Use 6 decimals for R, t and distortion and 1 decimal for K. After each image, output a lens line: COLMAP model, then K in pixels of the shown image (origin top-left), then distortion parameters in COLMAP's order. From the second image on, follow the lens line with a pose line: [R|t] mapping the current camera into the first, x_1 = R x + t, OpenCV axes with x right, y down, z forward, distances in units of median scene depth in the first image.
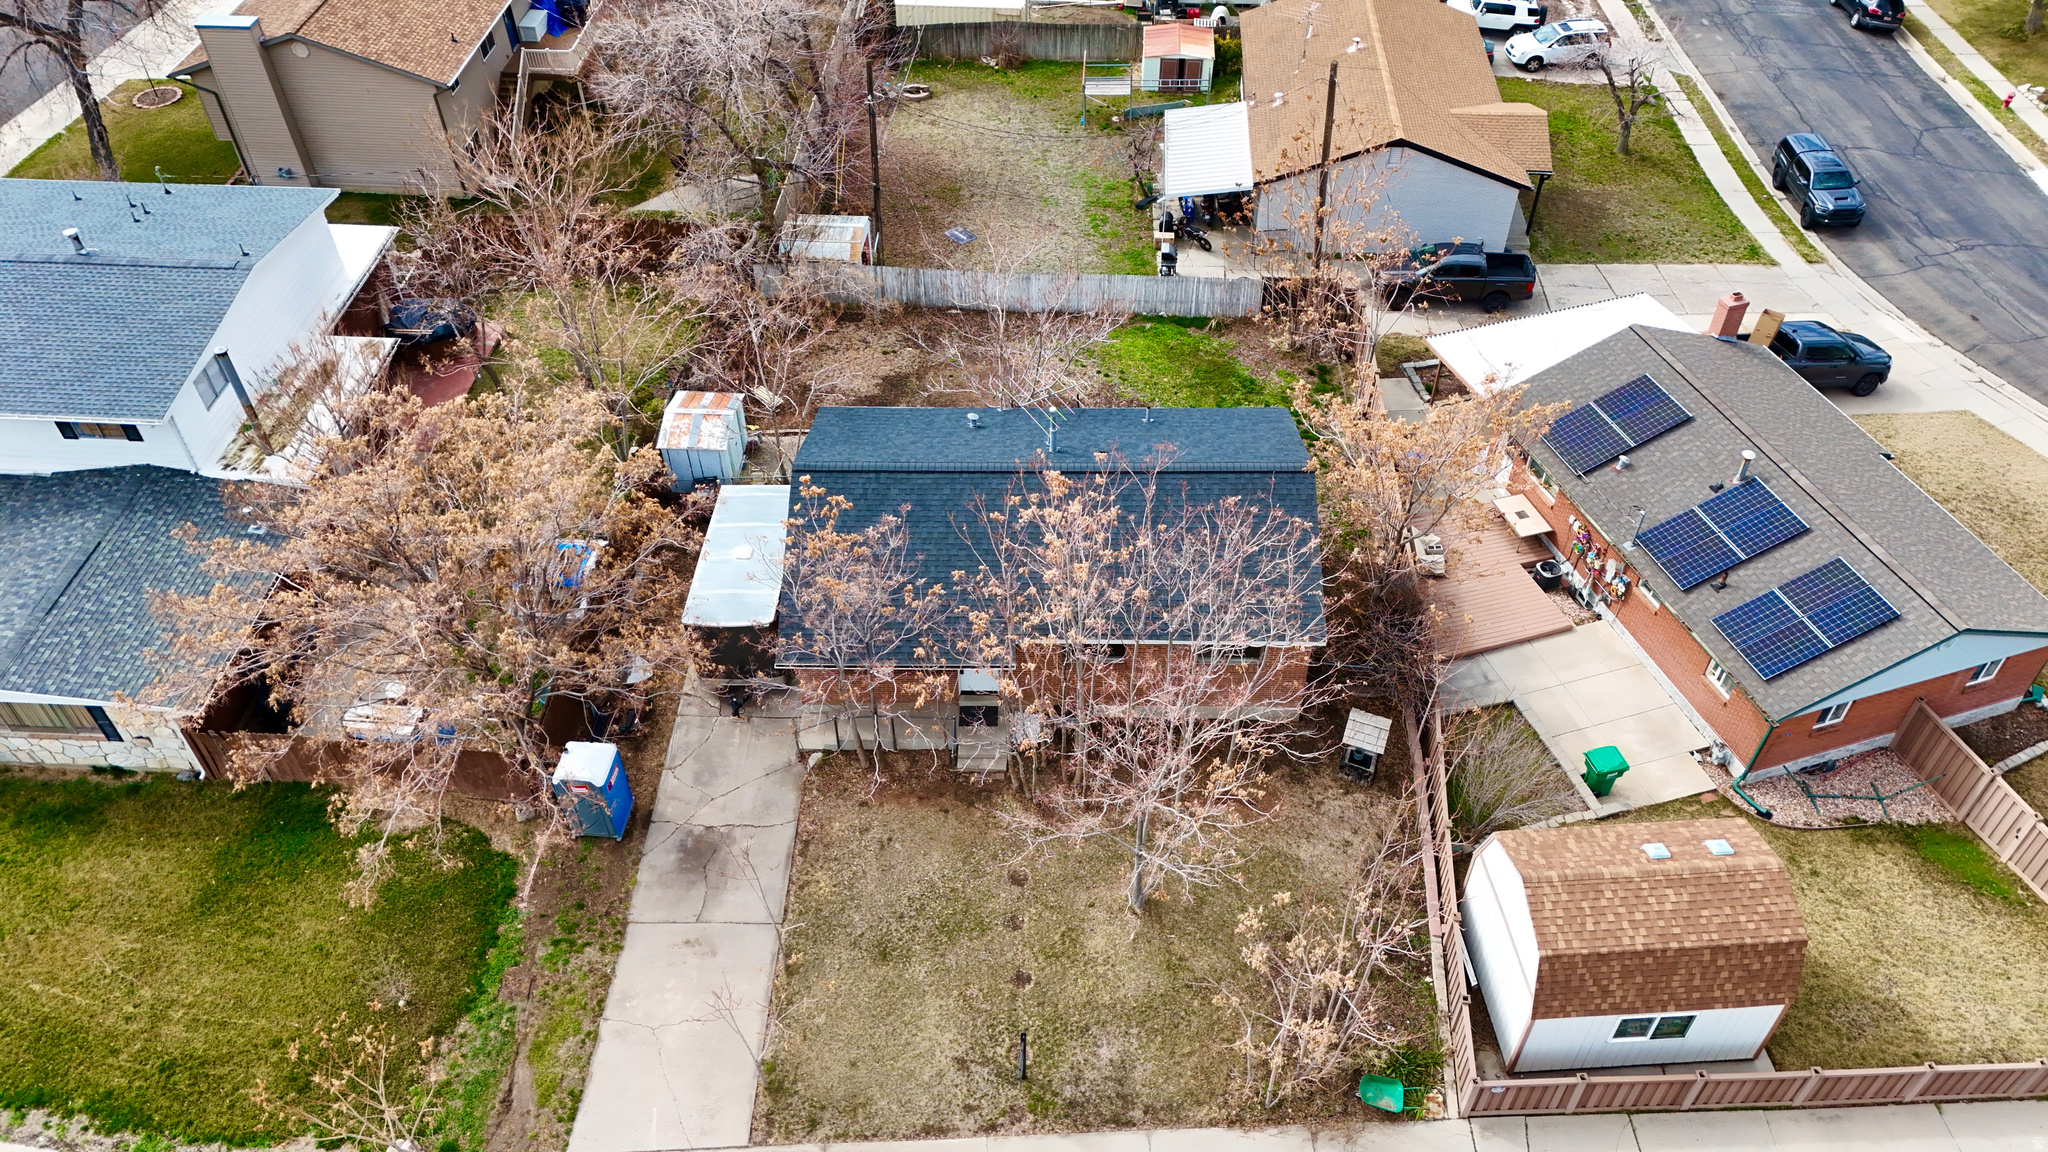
lens RADIAL K [[1533.0, 0, 1021.6], [0, 1533.0, 590.0], [0, 0, 1]] dist [0.085165, -0.073599]
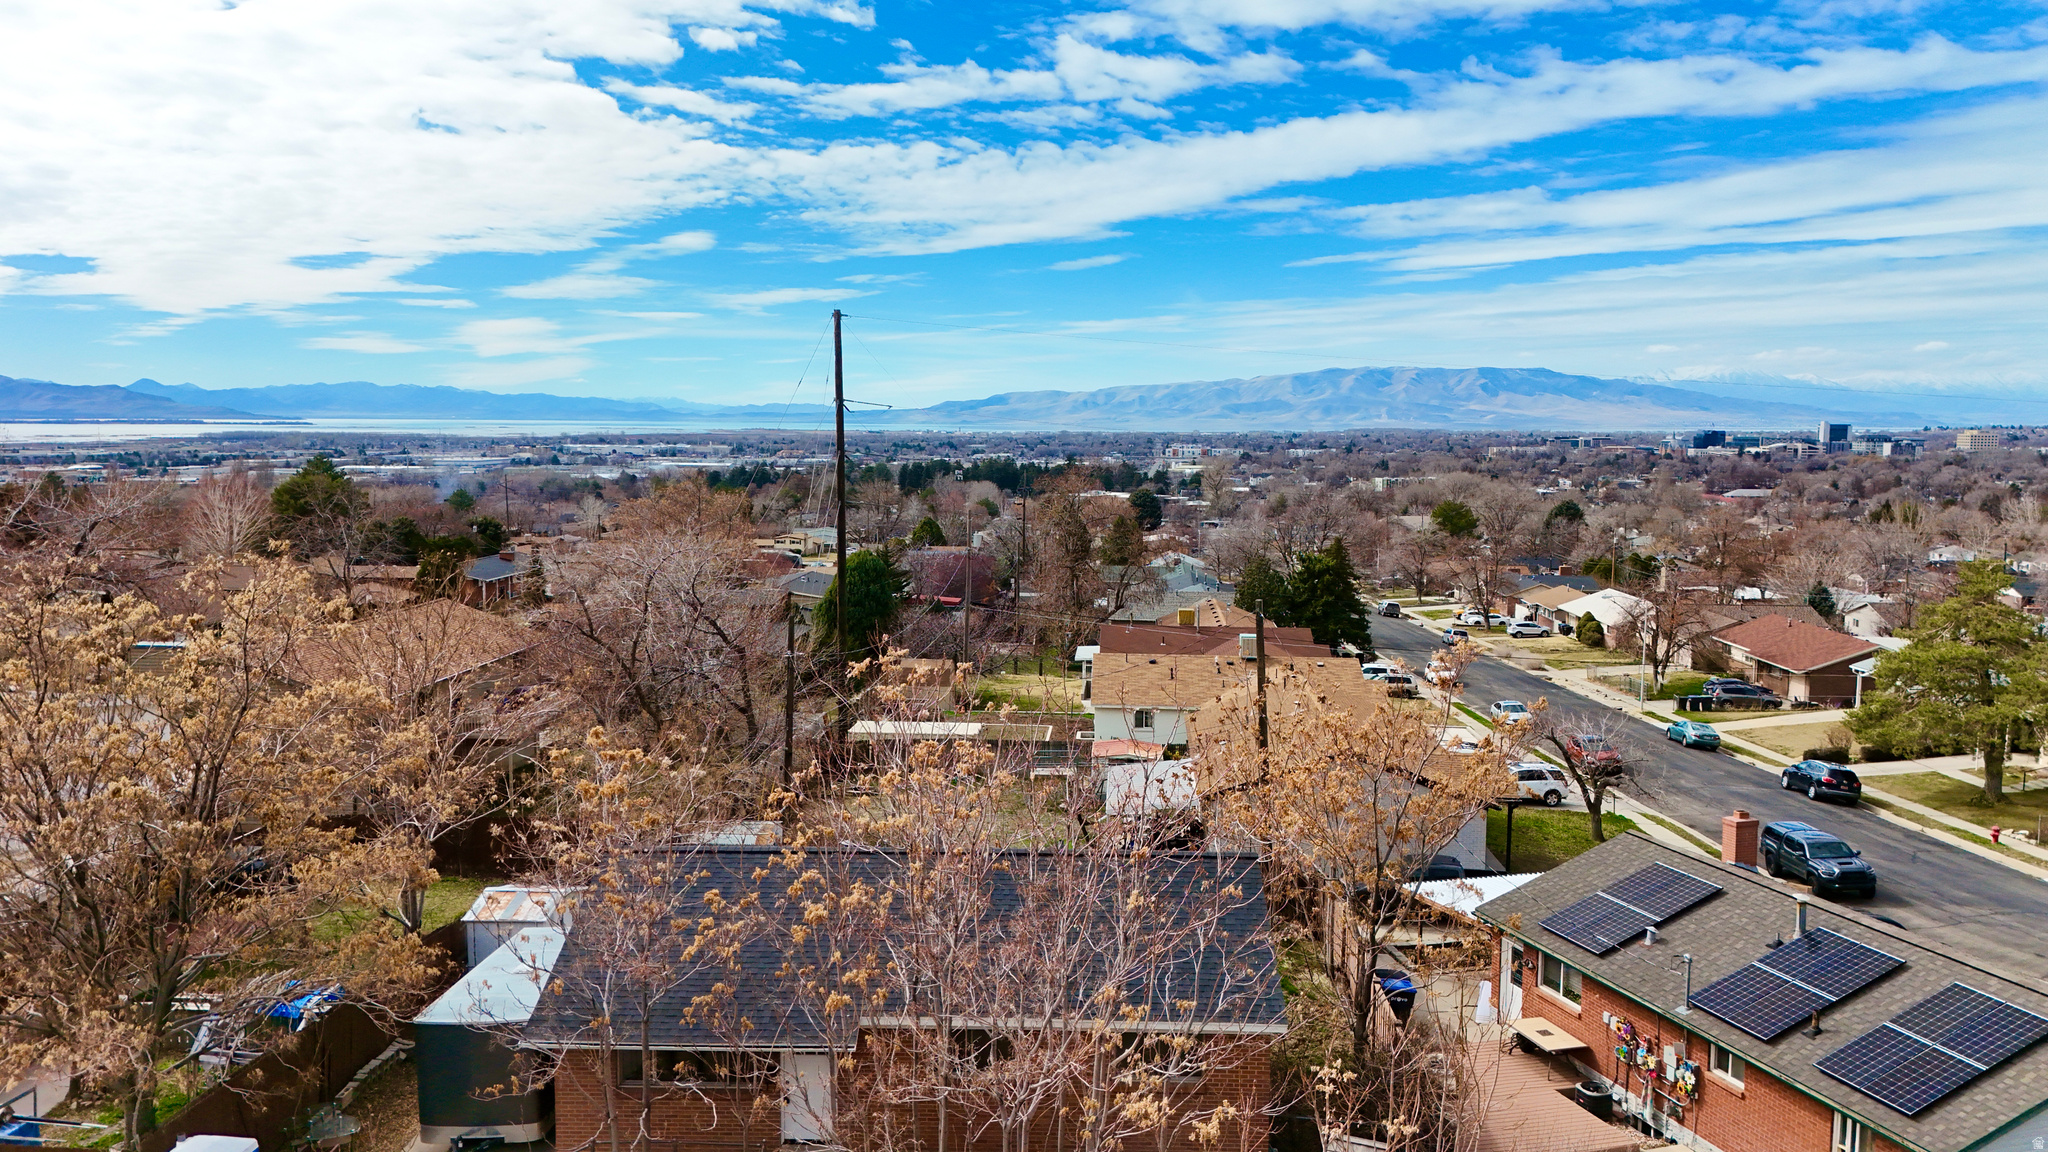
lens RADIAL K [[1533.0, 0, 1029.9], [0, 1533.0, 582.1], [0, 0, 1]] dist [0.085165, -0.073599]
pose [[0.999832, 0.017756, -0.004608, 0.065118], [-0.016792, 0.784810, -0.619509, 0.277015], [-0.007384, 0.619482, 0.784976, 0.253848]]
